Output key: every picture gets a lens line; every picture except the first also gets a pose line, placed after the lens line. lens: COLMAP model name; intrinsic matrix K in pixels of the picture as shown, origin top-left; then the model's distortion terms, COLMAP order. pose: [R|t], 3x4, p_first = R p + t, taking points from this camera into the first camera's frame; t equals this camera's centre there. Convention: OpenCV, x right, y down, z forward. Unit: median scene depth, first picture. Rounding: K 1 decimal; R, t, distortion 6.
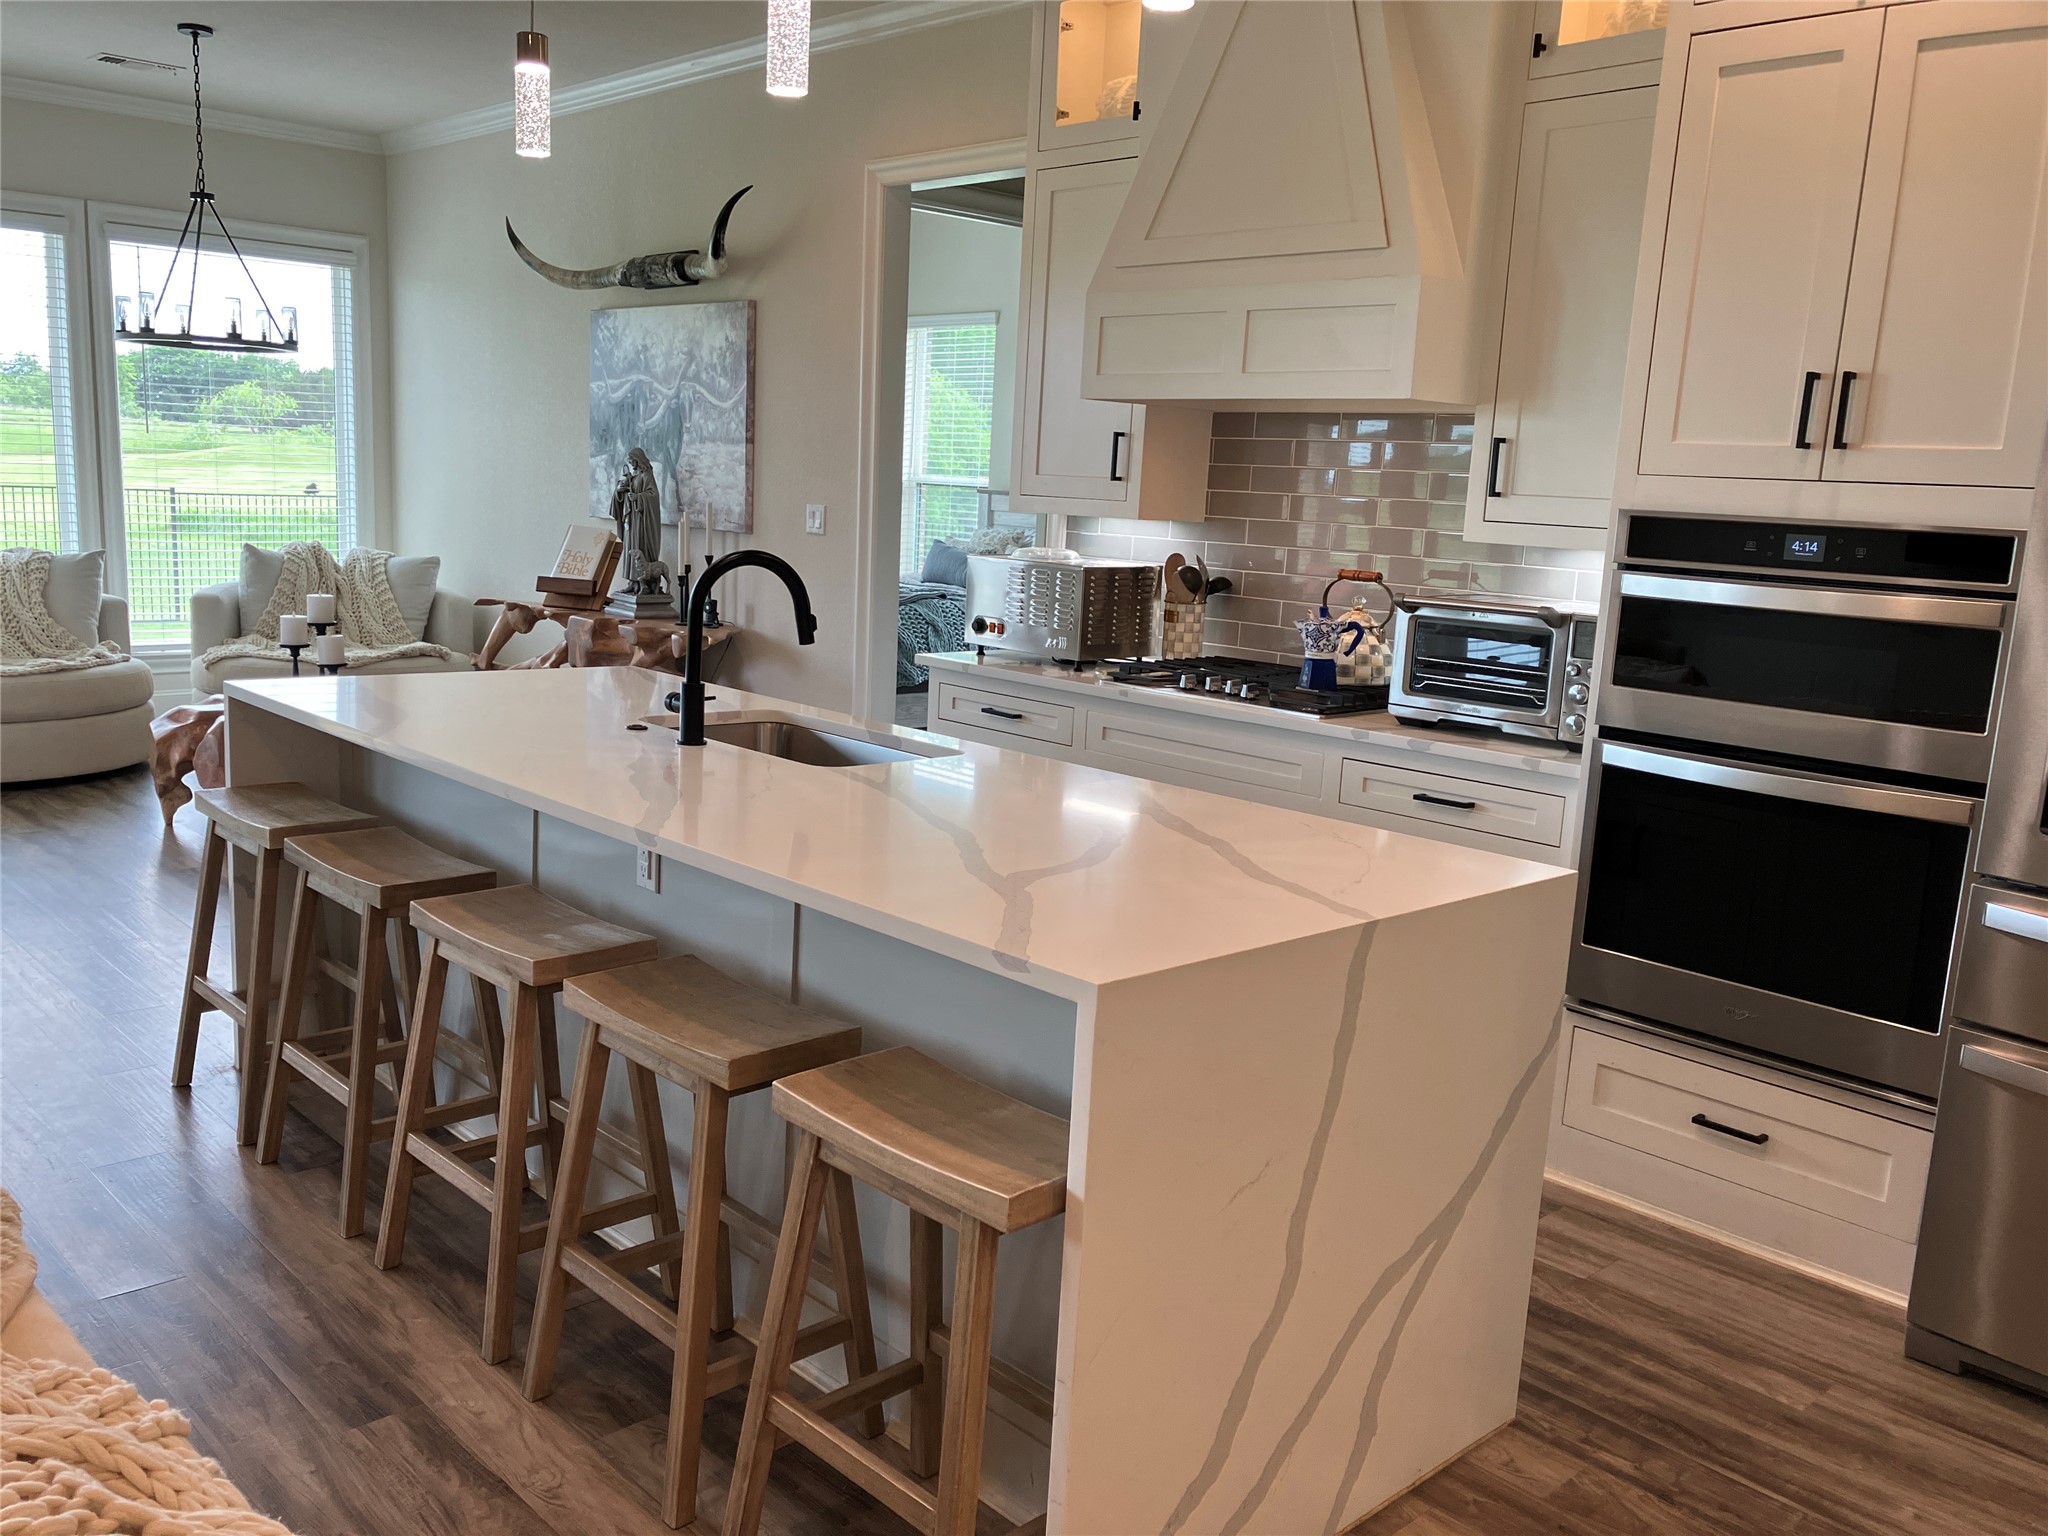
lens RADIAL K [[1677.4, 0, 998.7], [0, 1677.4, 781.9], [0, 0, 1]] dist [0.026410, -0.024057]
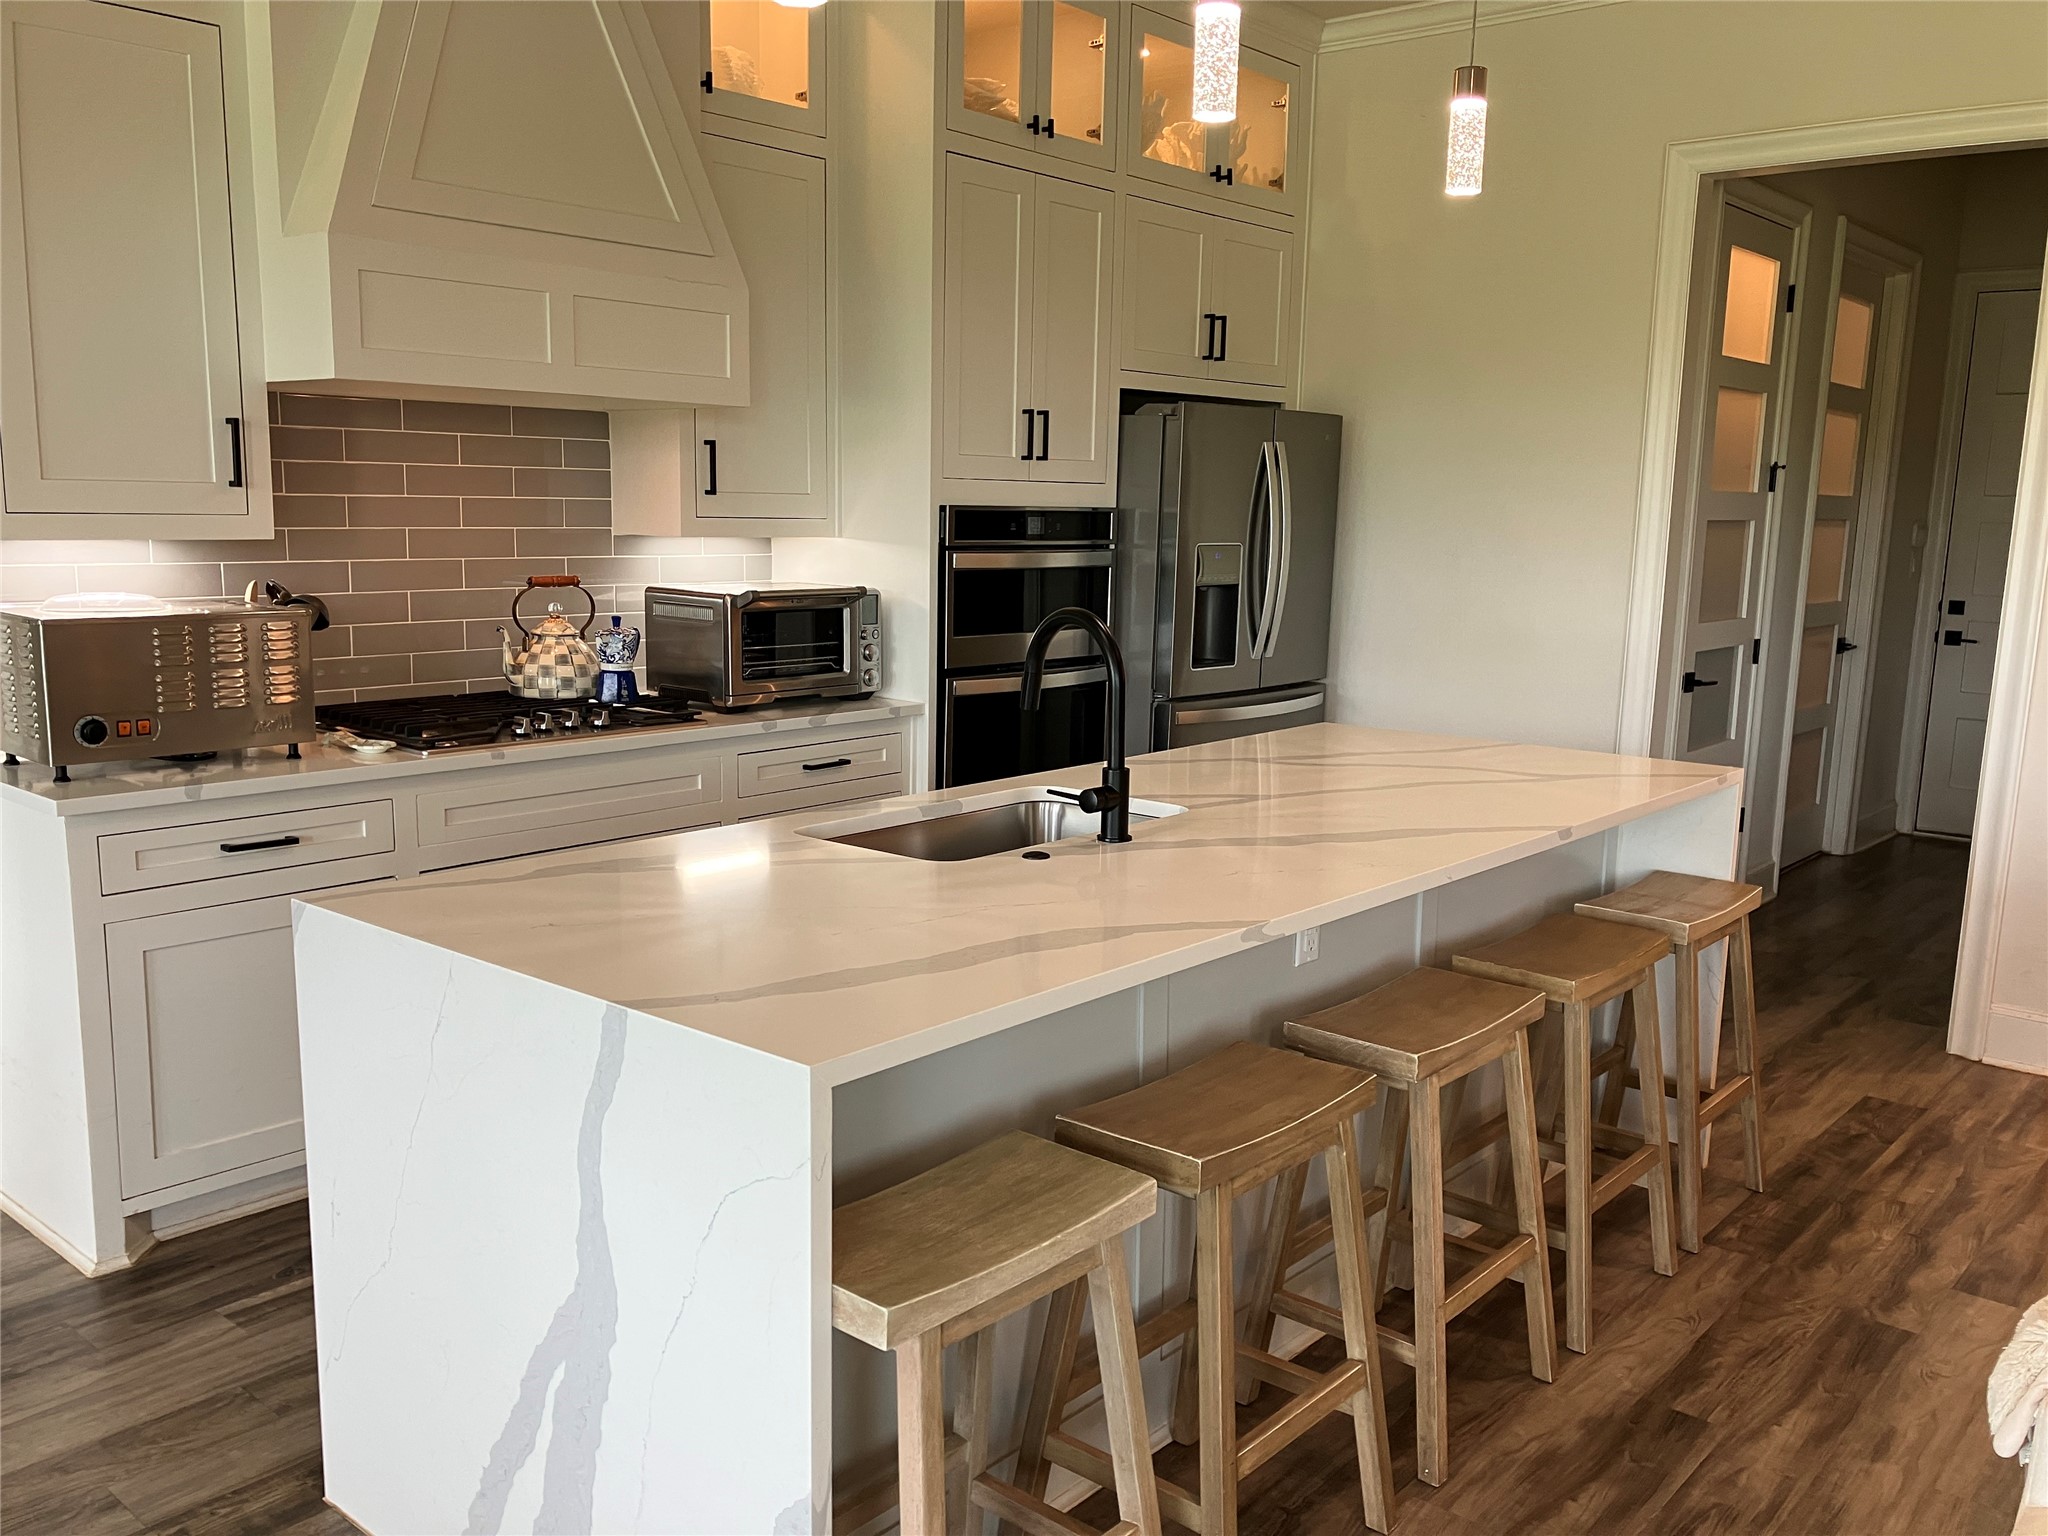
lens RADIAL K [[1677.4, 0, 1037.2], [0, 1677.4, 782.3], [0, 0, 1]] dist [0.026410, -0.024057]
pose [[-0.112991, -0.213106, 0.970473, -0.680684], [0.154837, 0.961019, 0.229058, -0.171033], [-0.981457, 0.176146, -0.075590, 0.751593]]
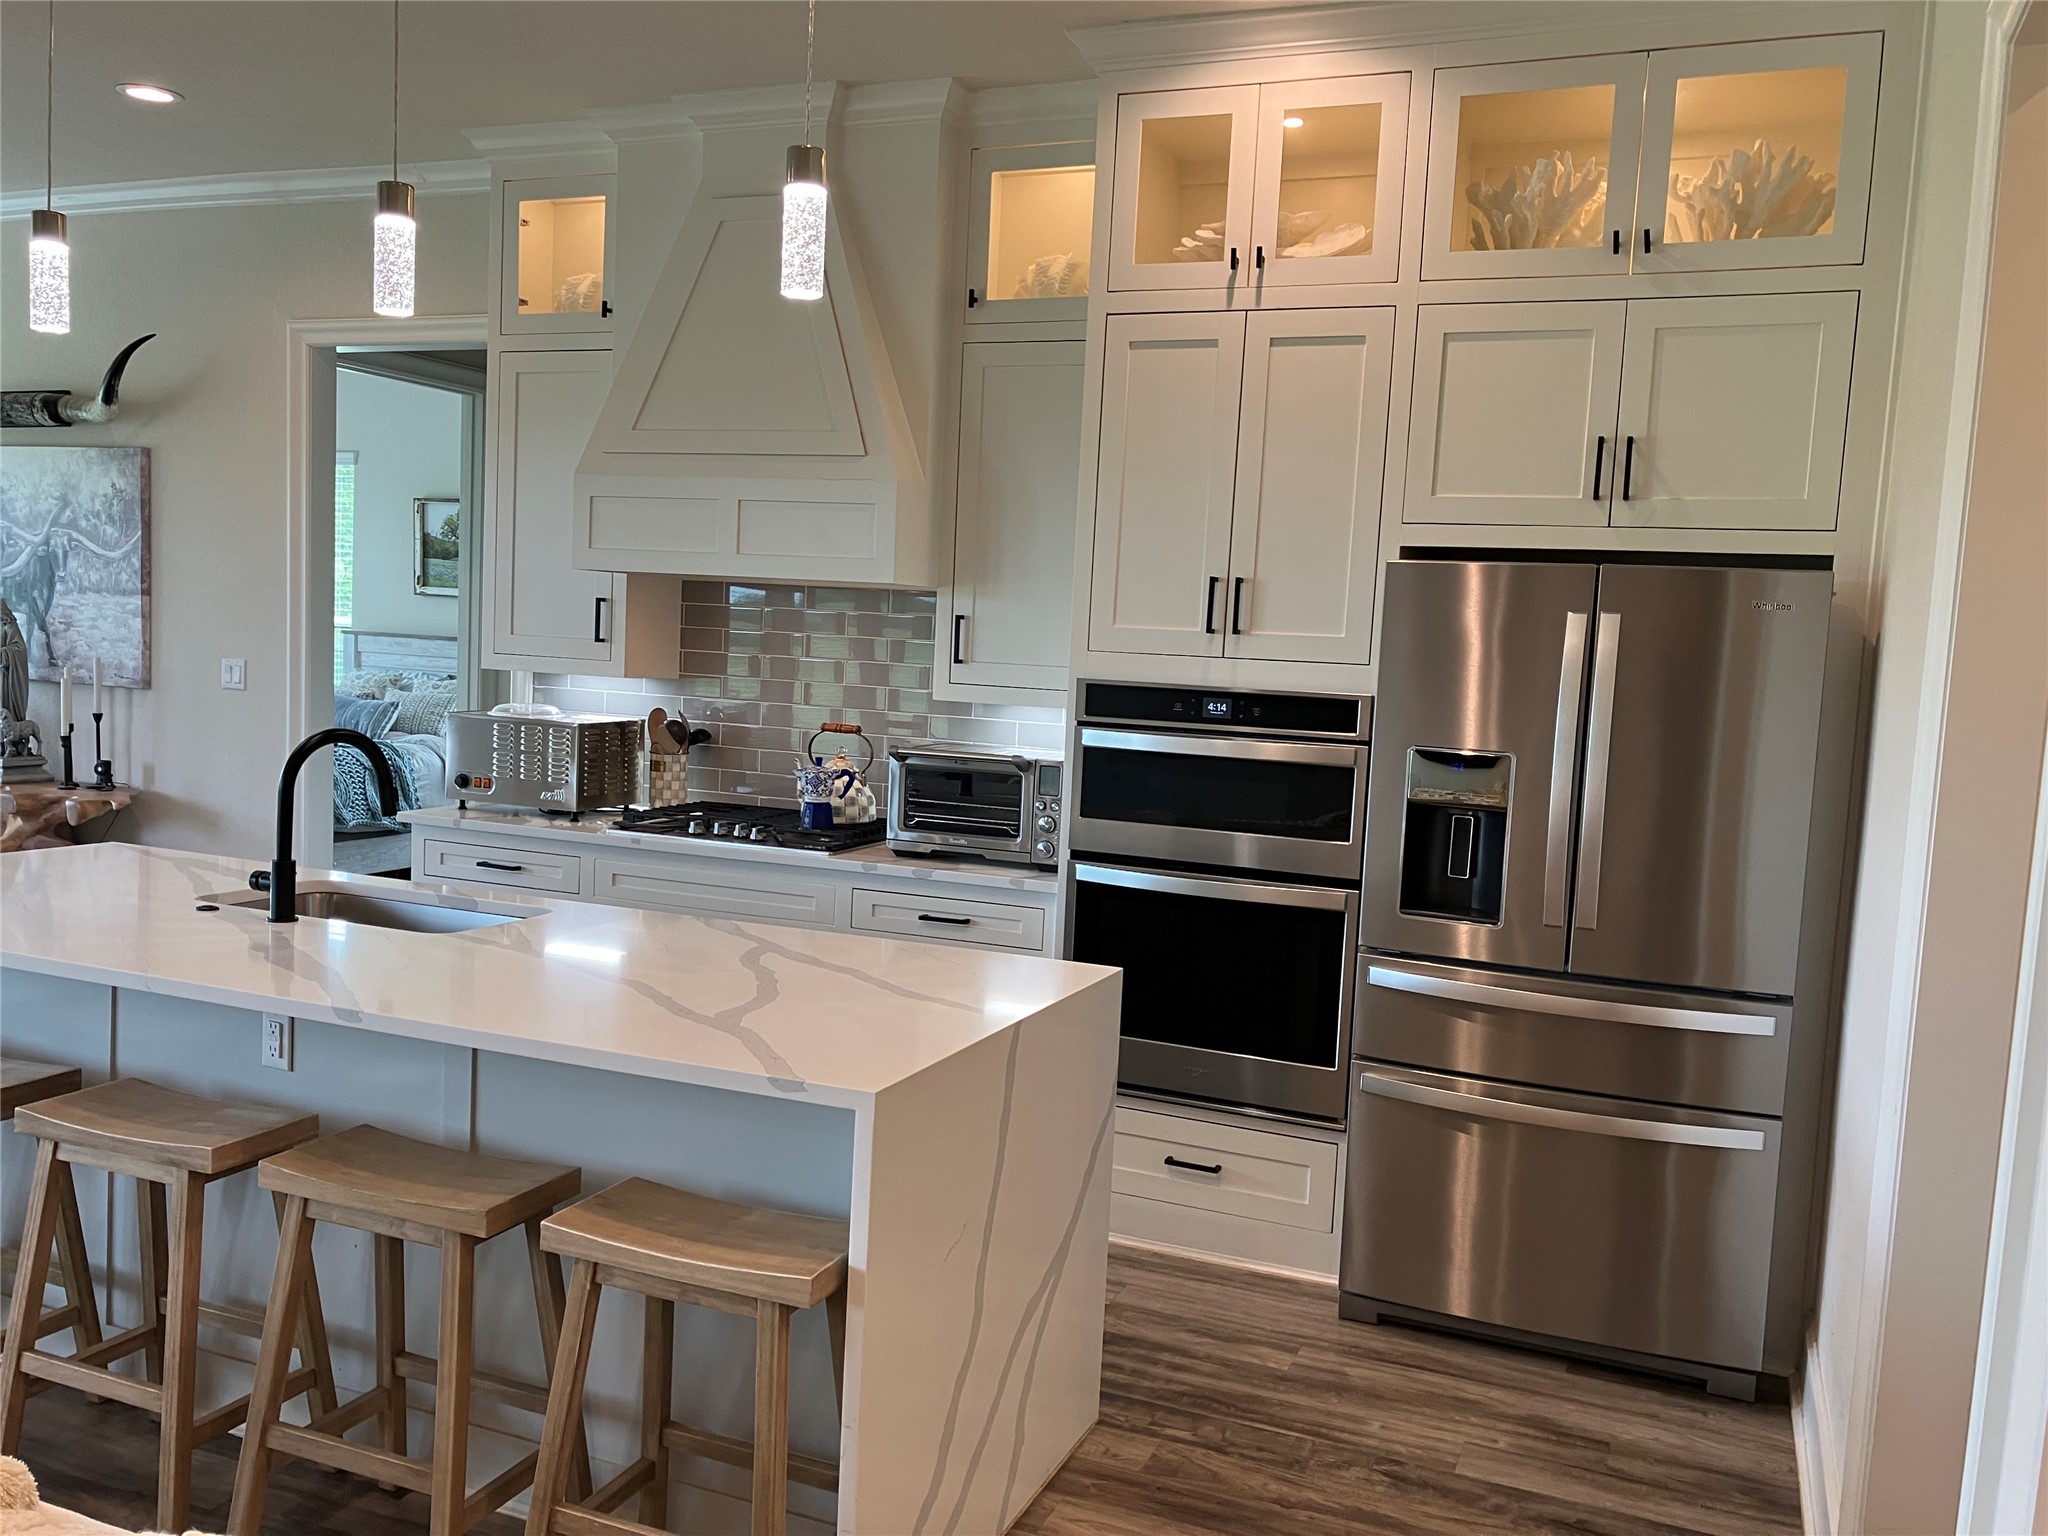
lens RADIAL K [[1677.4, 0, 1015.1], [0, 1677.4, 783.7], [0, 0, 1]] dist [0.026410, -0.024057]
pose [[0.909964, -0.040871, 0.412668, -0.136010], [0.069764, 0.996036, -0.055185, -0.012479], [-0.408777, 0.079006, 0.909208, -0.076656]]
